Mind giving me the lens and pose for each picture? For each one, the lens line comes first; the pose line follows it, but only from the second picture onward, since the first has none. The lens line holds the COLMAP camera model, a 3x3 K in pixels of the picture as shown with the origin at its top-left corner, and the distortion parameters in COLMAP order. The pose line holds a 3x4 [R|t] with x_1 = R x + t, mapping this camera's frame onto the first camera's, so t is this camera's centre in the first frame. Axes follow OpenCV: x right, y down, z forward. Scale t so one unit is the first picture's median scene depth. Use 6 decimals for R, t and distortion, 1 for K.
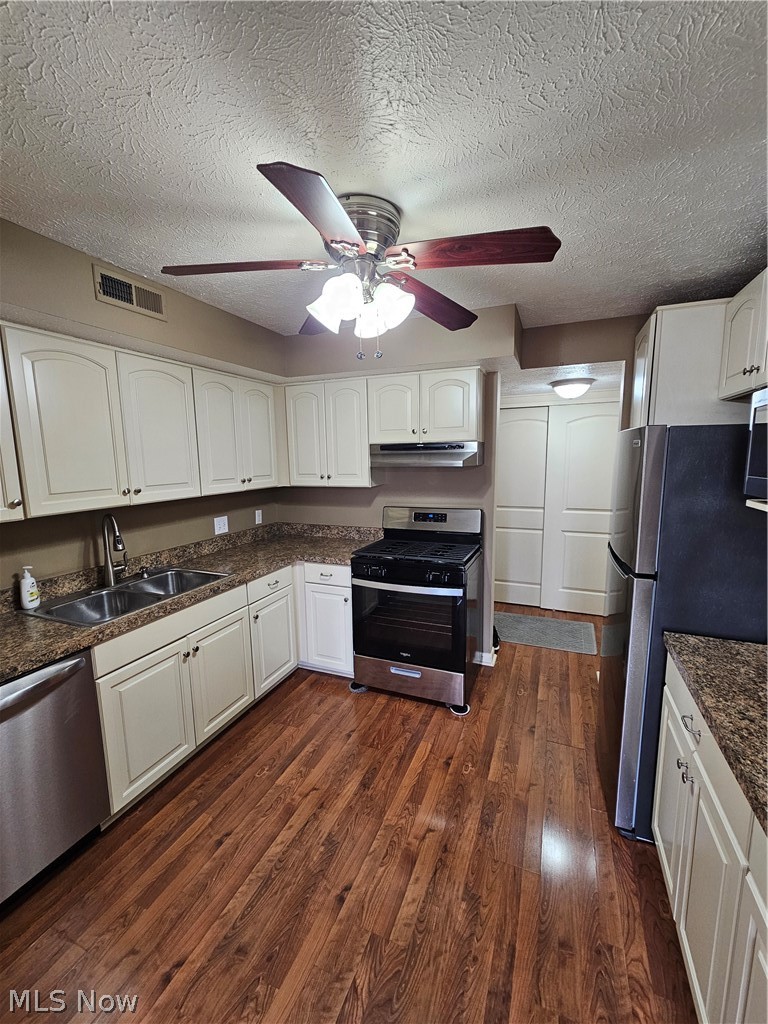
lens RADIAL K [[418.7, 0, 381.5], [0, 418.7, 515.0], [0, 0, 1]] dist [-0.001418, -0.000225]
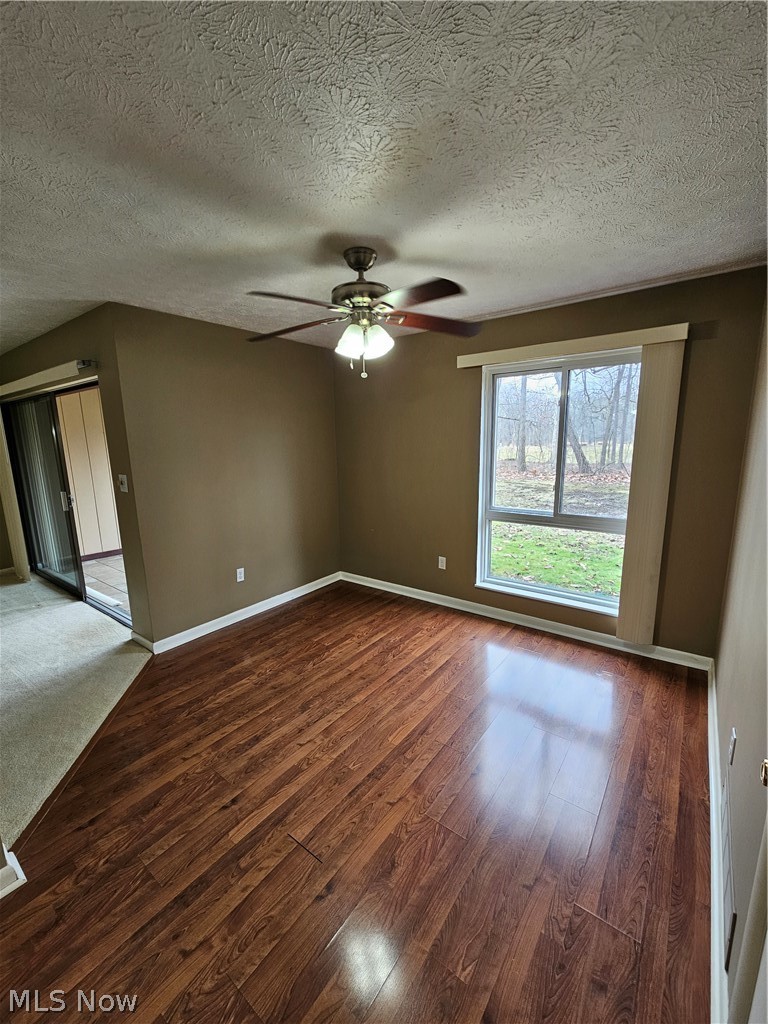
lens RADIAL K [[418.7, 0, 381.5], [0, 418.7, 515.0], [0, 0, 1]] dist [-0.001418, -0.000225]
pose [[-0.967746, -0.011963, 0.251644, -0.365054], [0.069813, 0.947018, 0.313500, -0.212933], [-0.242062, 0.320956, -0.915638, 1.667341]]
